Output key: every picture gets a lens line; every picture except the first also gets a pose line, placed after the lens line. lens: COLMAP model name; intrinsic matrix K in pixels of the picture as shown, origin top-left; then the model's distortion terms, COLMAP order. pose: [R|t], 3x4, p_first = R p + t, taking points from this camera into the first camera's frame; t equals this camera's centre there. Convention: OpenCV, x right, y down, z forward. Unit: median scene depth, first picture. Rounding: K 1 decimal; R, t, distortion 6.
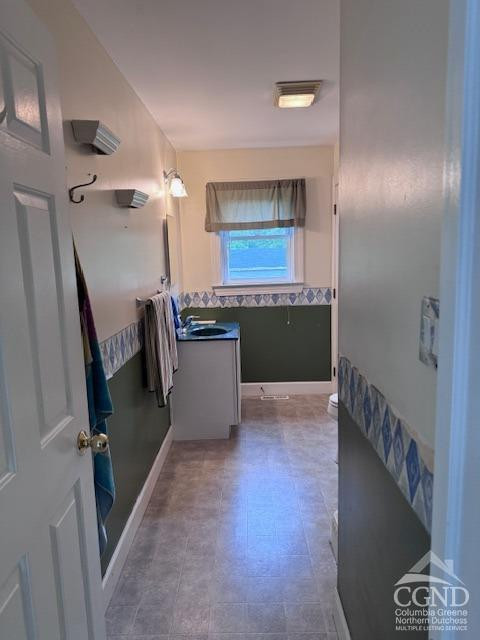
lens RADIAL K [[454.4, 0, 240.5], [0, 454.4, 322.9], [0, 0, 1]] dist [0.040386, -0.037494]
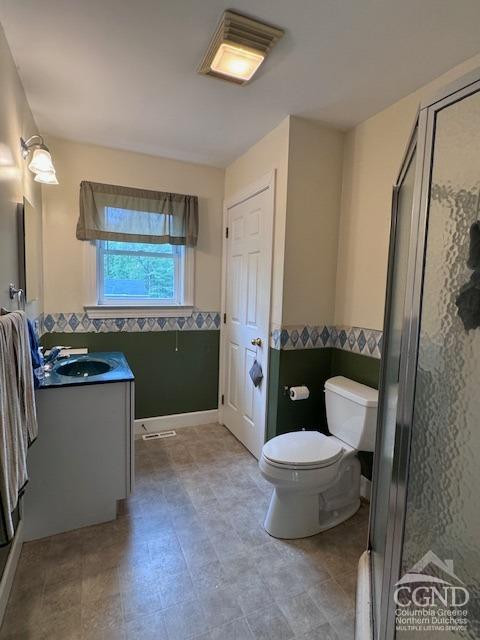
lens RADIAL K [[328.0, 0, 241.5], [0, 328.0, 315.9], [0, 0, 1]] dist [-0.005463, -0.002137]
pose [[0.901833, 0.021916, 0.431529, -0.063748], [0.008522, 0.997616, -0.068476, -0.022025], [-0.432001, 0.065431, 0.899496, 0.365583]]
